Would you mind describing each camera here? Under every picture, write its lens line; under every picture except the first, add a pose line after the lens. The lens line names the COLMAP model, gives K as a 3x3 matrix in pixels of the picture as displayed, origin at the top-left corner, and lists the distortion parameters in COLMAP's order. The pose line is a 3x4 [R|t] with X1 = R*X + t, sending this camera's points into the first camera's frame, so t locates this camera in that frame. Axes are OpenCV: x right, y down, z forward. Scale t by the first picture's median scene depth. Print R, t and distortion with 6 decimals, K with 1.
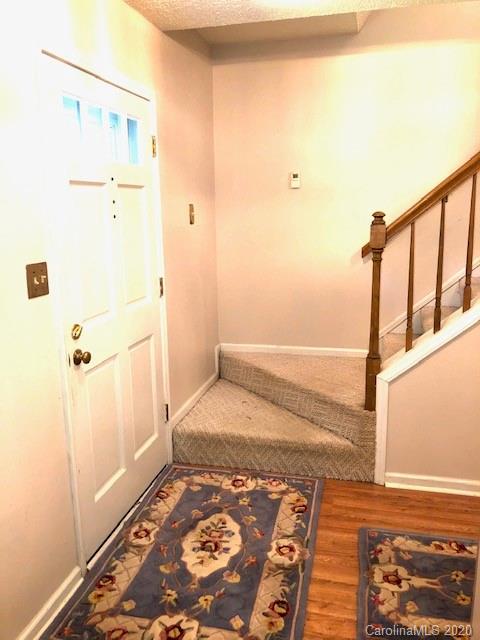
lens RADIAL K [[529.4, 0, 239.5], [0, 529.4, 319.0], [0, 0, 1]] dist [0.003884, 0.015683]
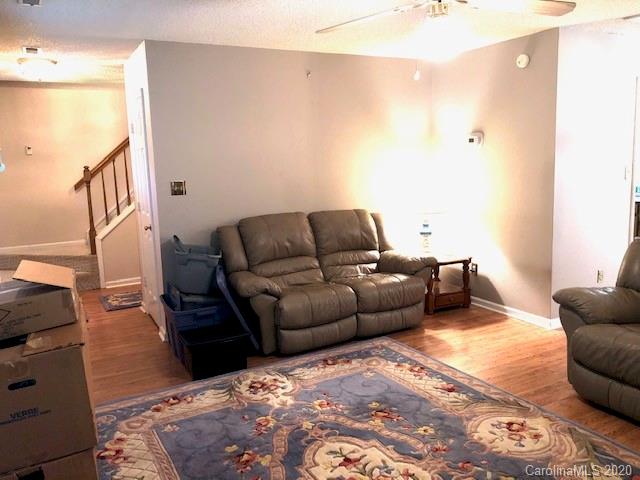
lens RADIAL K [[529.4, 0, 318.3], [0, 529.4, 231.0], [0, 0, 1]] dist [0.003884, 0.015683]
pose [[0.756391, -0.104483, 0.645721, -0.466208], [0.155985, 0.987493, -0.022934, 0.273682], [-0.635249, 0.118069, 0.763229, -1.300276]]
